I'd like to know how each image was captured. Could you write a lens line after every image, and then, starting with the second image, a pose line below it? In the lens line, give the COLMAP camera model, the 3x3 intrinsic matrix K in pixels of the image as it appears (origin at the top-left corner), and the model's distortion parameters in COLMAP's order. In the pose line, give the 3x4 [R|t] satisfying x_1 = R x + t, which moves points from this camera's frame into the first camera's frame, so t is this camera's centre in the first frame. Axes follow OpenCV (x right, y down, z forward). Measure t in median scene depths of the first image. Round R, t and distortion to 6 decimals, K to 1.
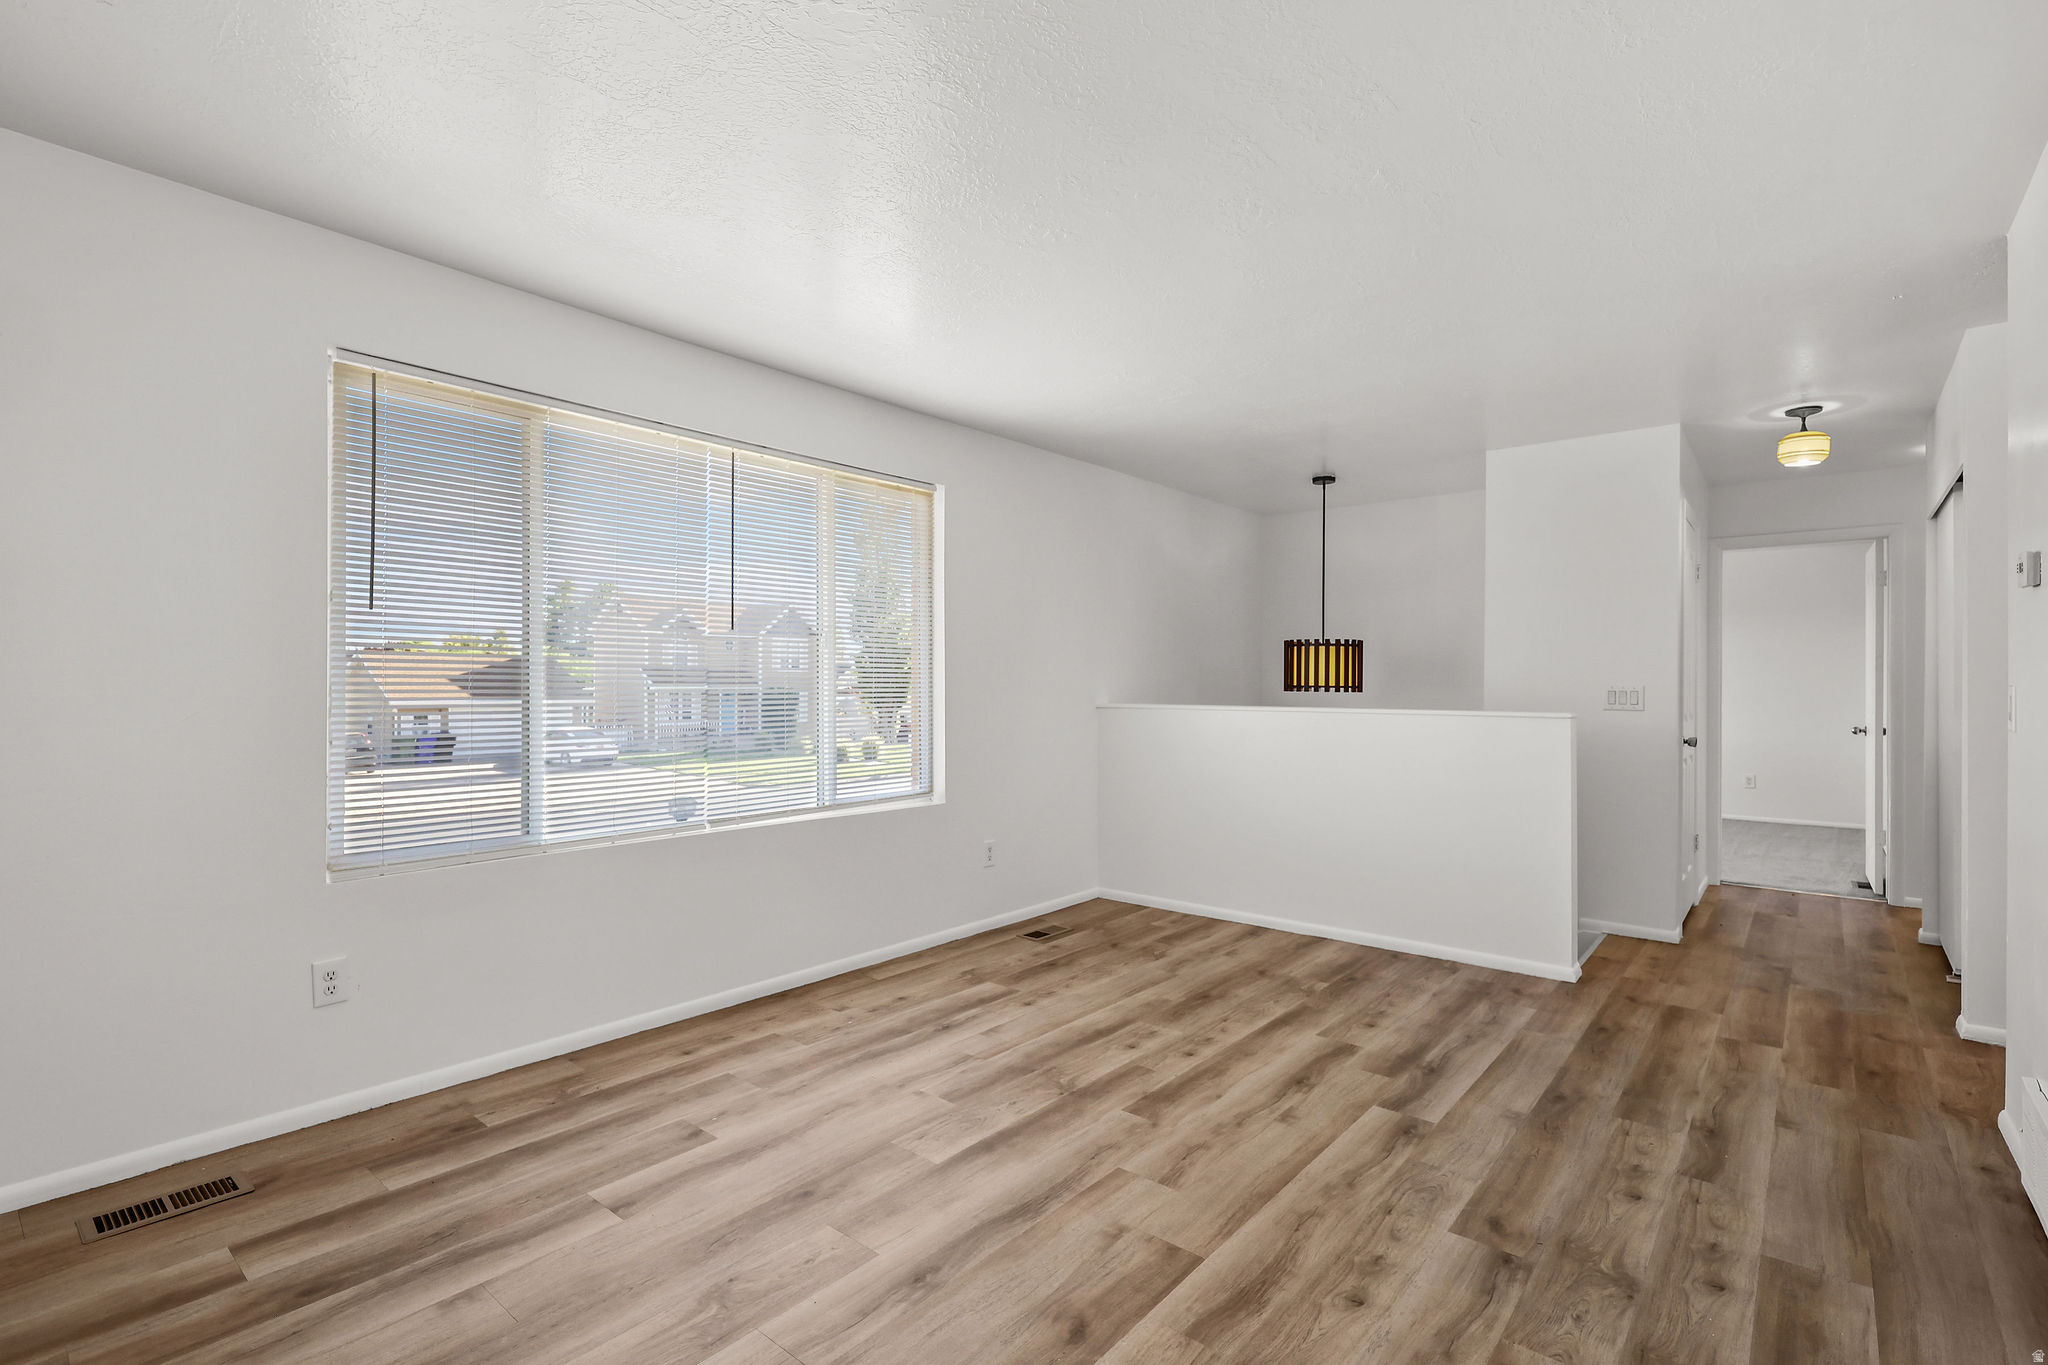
lens RADIAL K [[947.6, 0, 1003.4], [0, 947.6, 684.1], [0, 0, 1]] dist [-0.001914, -0.000960]
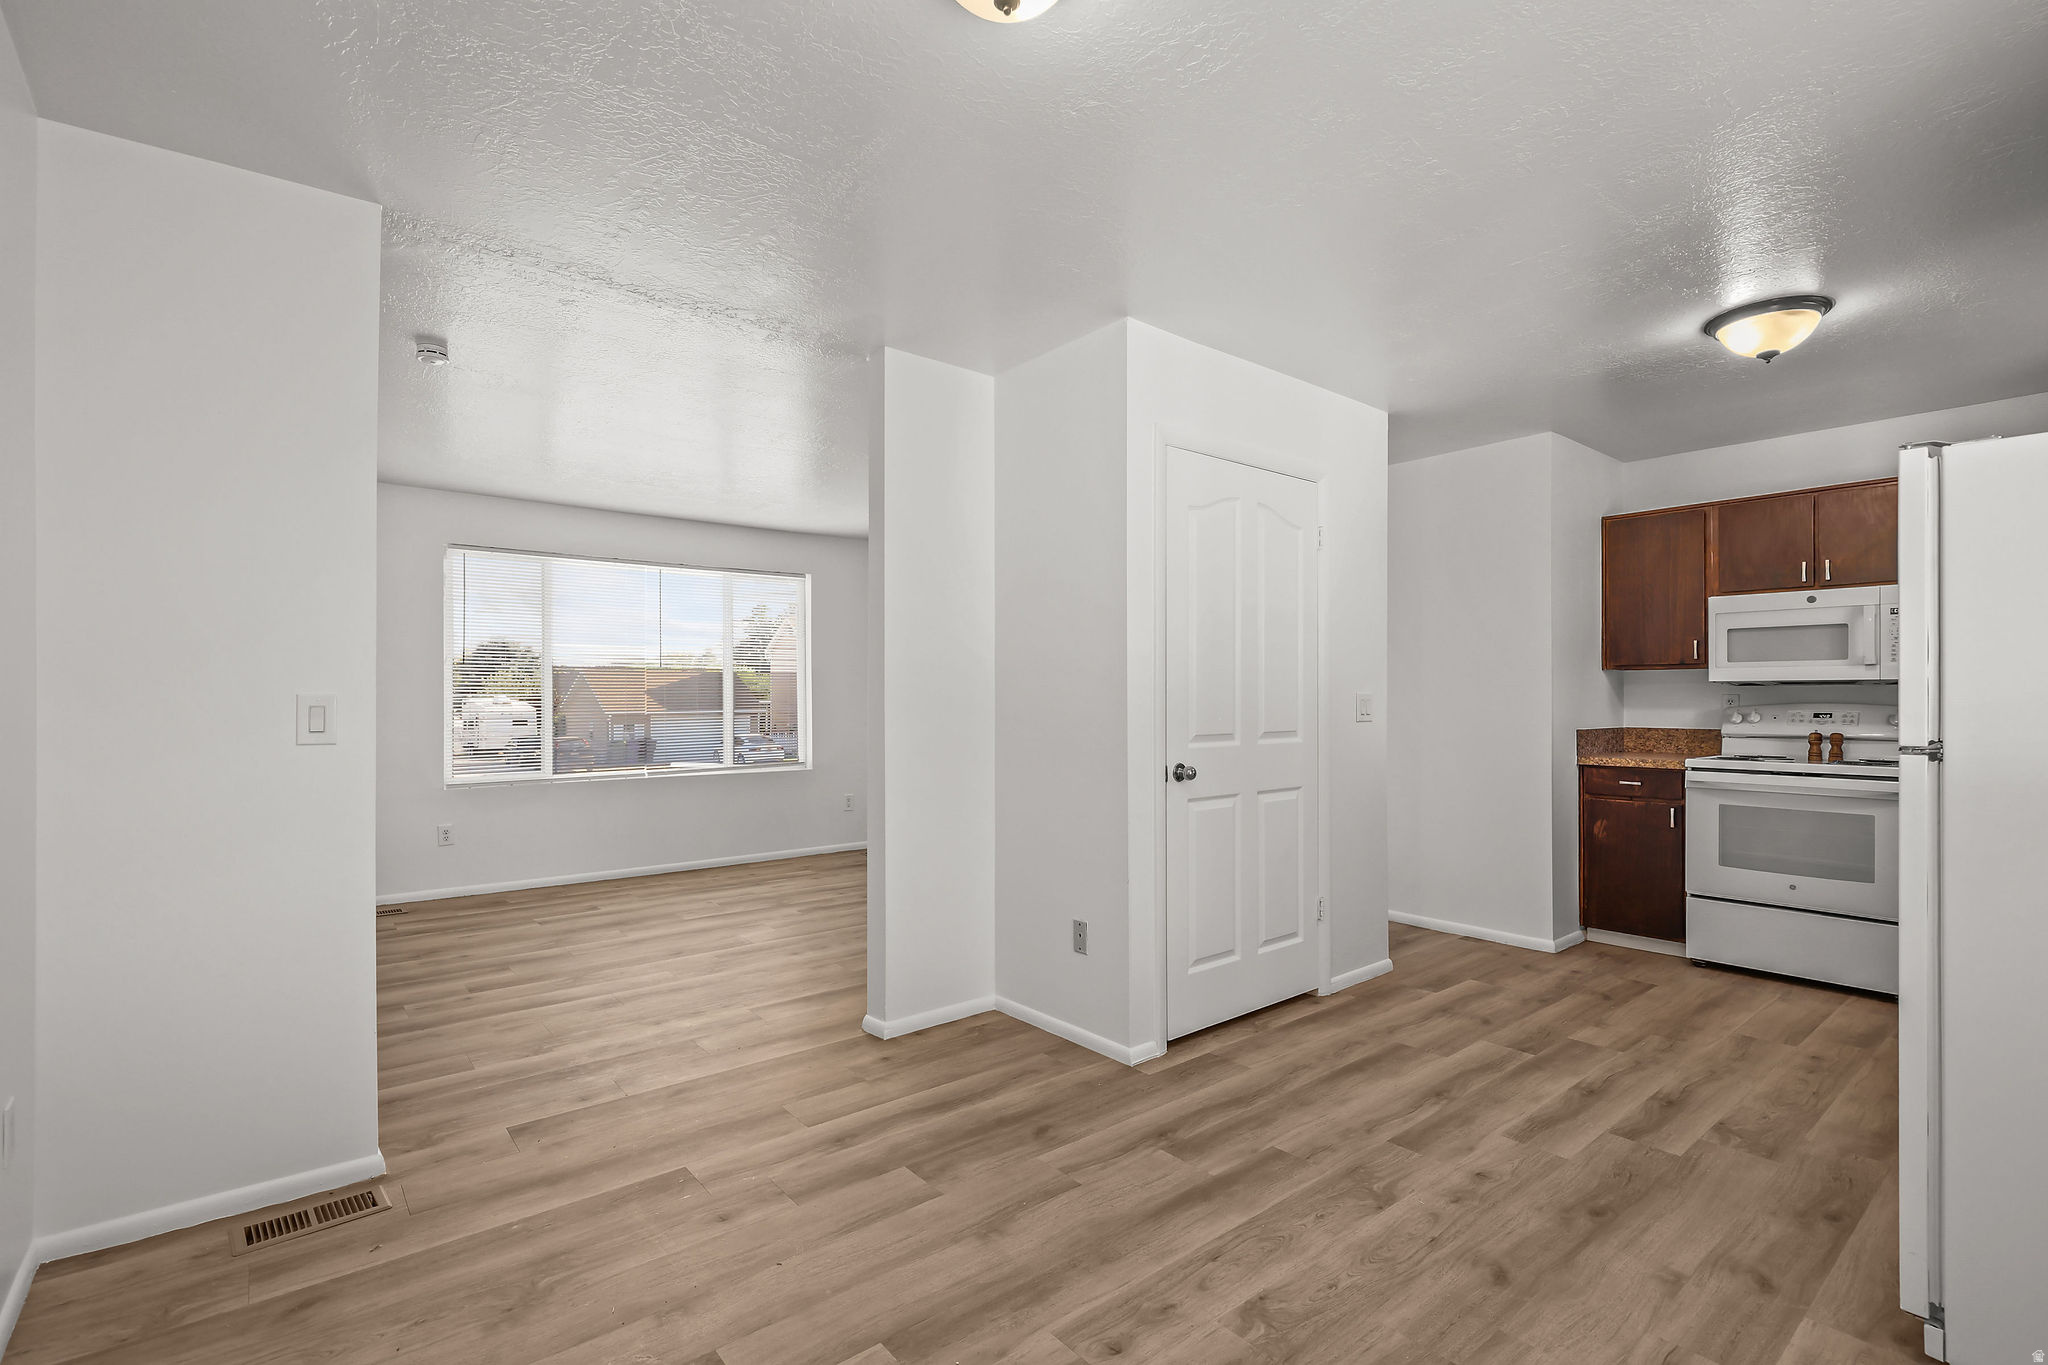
lens RADIAL K [[947.6, 0, 1011.1], [0, 947.6, 682.8], [0, 0, 1]] dist [-0.001914, -0.000960]
pose [[0.983008, -0.008548, -0.183365, 0.814974], [0.006580, 0.999914, -0.011342, -0.003300], [0.183446, 0.009943, 0.982979, -0.760225]]
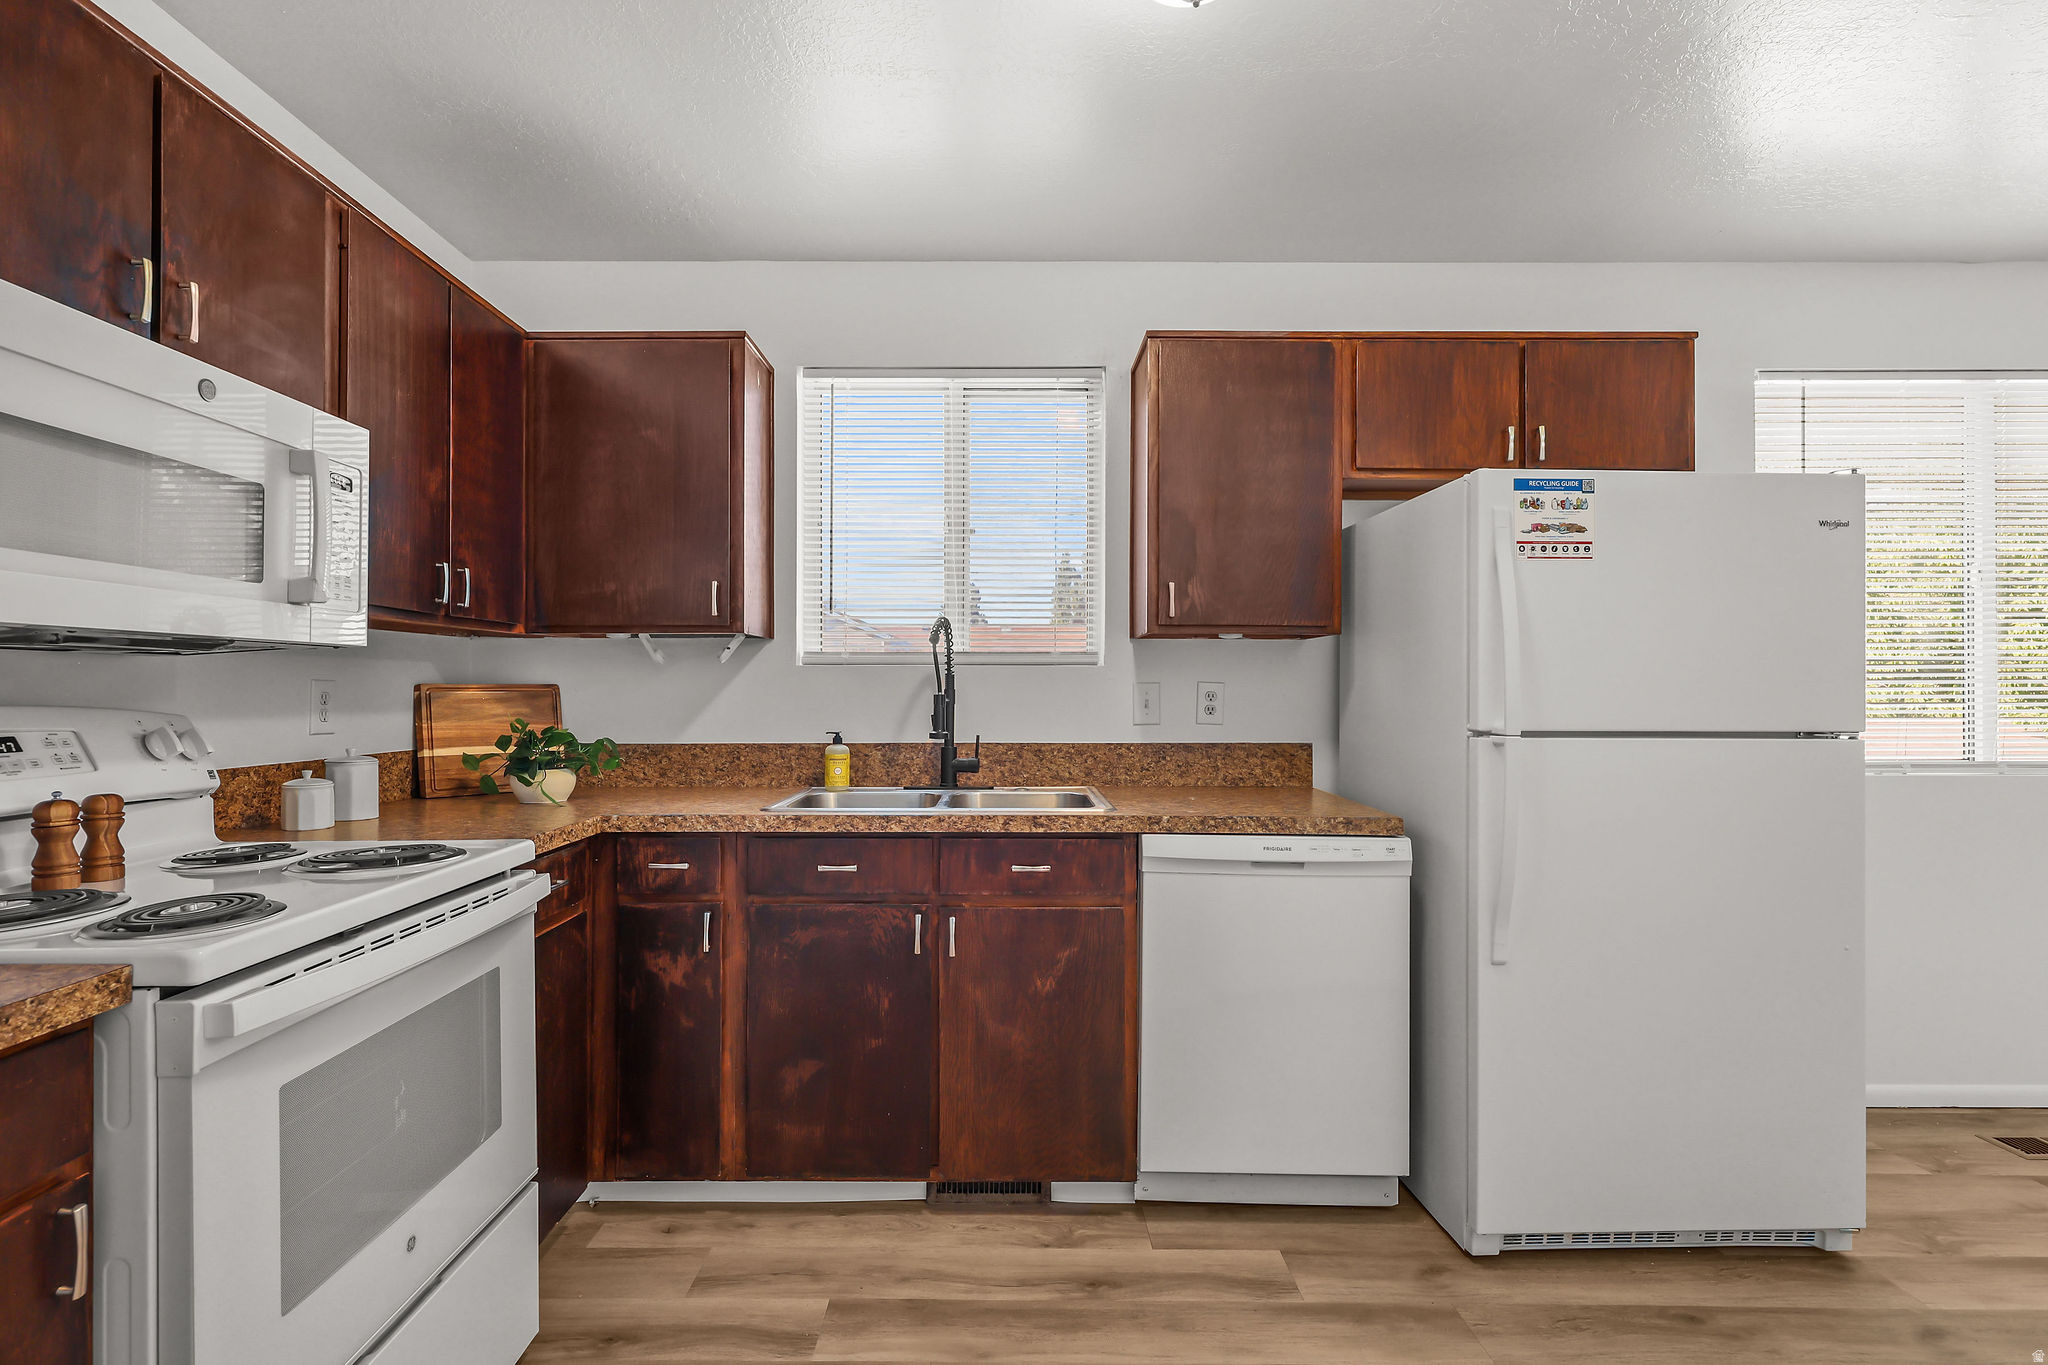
lens RADIAL K [[983.5, 0, 1031.8], [0, 983.5, 681.4], [0, 0, 1]] dist [0.003218, -0.001338]
pose [[-0.644365, -0.003293, 0.764711, 1.085350], [-0.009449, 0.999949, -0.003657, 0.005198], [-0.764659, -0.009582, -0.644363, 0.761681]]
